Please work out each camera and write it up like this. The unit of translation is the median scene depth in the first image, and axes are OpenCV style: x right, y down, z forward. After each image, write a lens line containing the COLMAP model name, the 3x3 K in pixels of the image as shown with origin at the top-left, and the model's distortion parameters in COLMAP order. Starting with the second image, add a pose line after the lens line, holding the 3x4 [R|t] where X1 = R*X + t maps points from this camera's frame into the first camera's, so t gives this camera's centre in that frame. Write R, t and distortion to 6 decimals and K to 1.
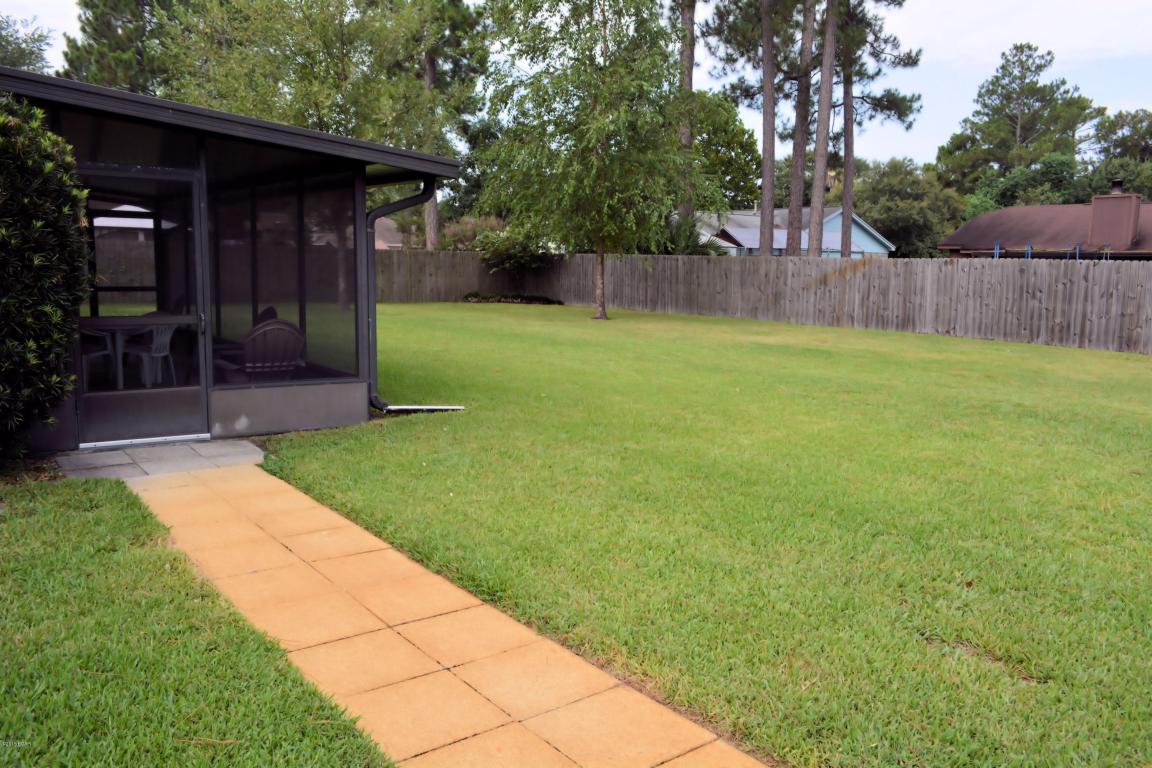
lens RADIAL K [[903.6, 0, 576.0], [0, 903.6, 384.0], [0, 0, 1]] dist [-0.007036, 0.008945]
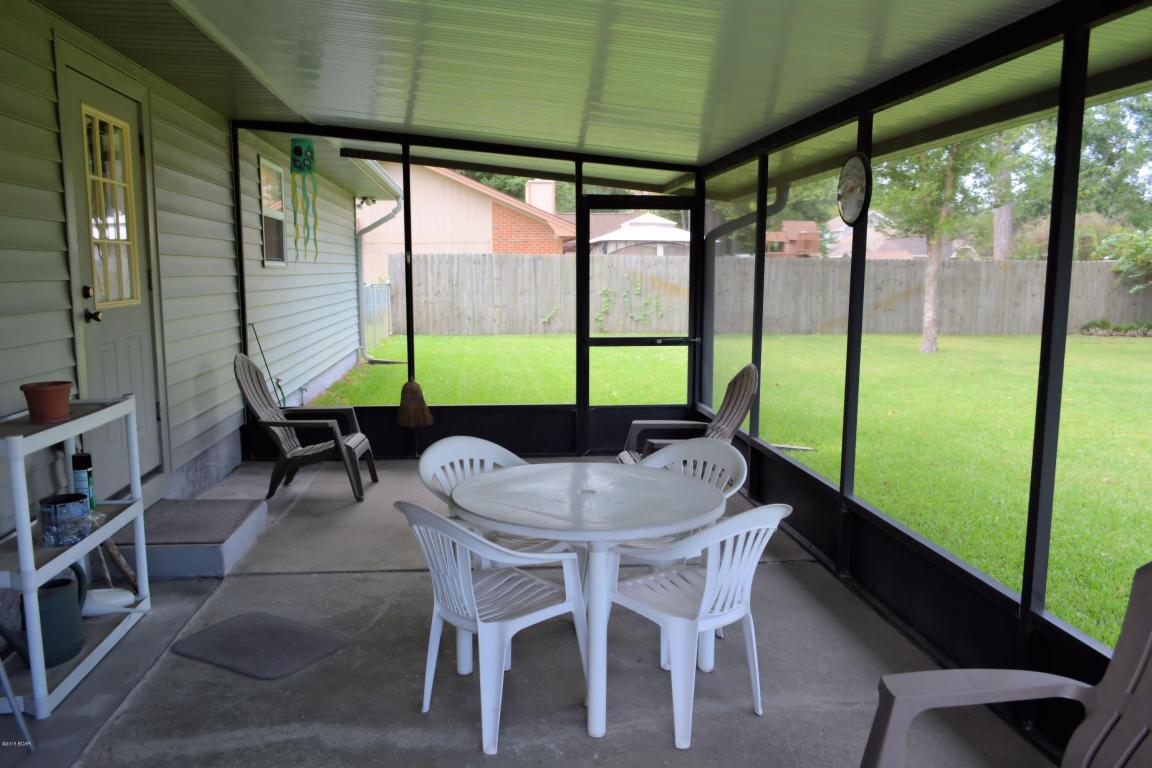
lens RADIAL K [[903.6, 0, 576.0], [0, 903.6, 384.0], [0, 0, 1]] dist [-0.007036, 0.008945]
pose [[0.861712, 0.047914, -0.505130, -0.137107], [-0.055050, 0.998483, 0.000800, -0.041973], [0.504403, 0.027118, 0.863043, 0.276290]]
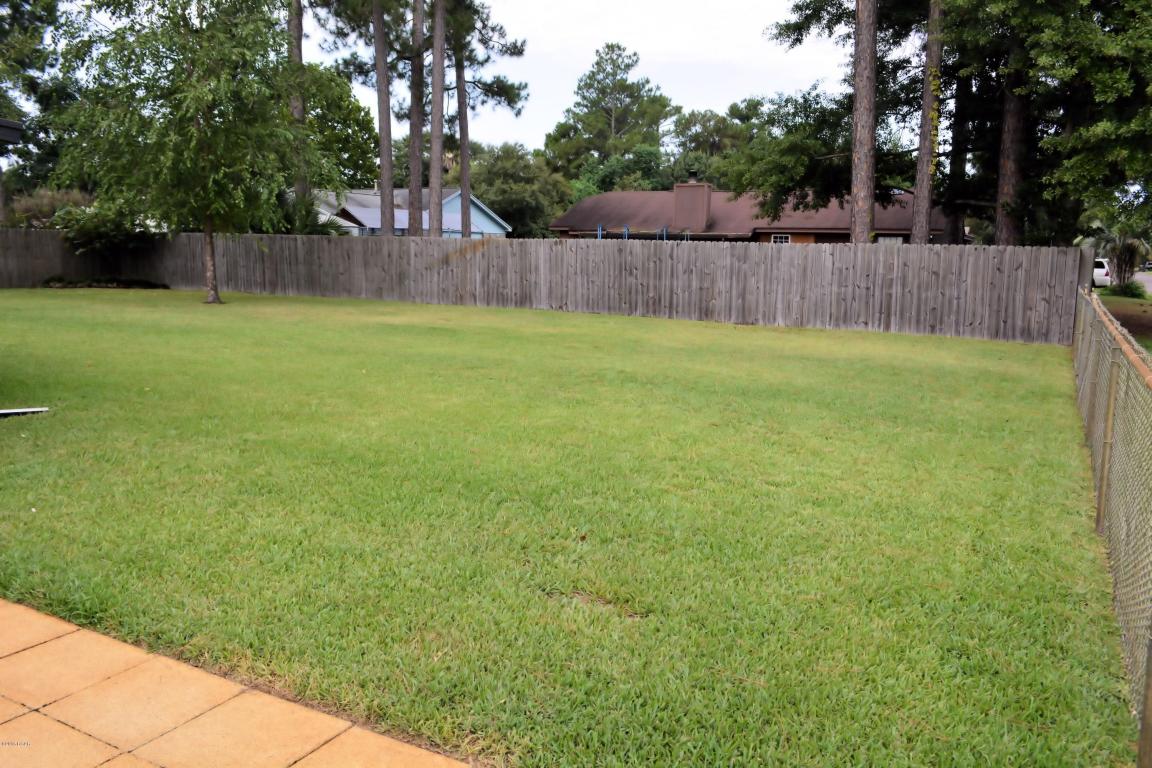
lens RADIAL K [[903.6, 0, 576.0], [0, 903.6, 384.0], [0, 0, 1]] dist [-0.007036, 0.008945]
pose [[0.919177, -0.059242, 0.389363, 0.003470], [0.050778, 0.998197, 0.032004, 0.000049], [-0.390557, -0.009646, 0.920528, -0.000380]]
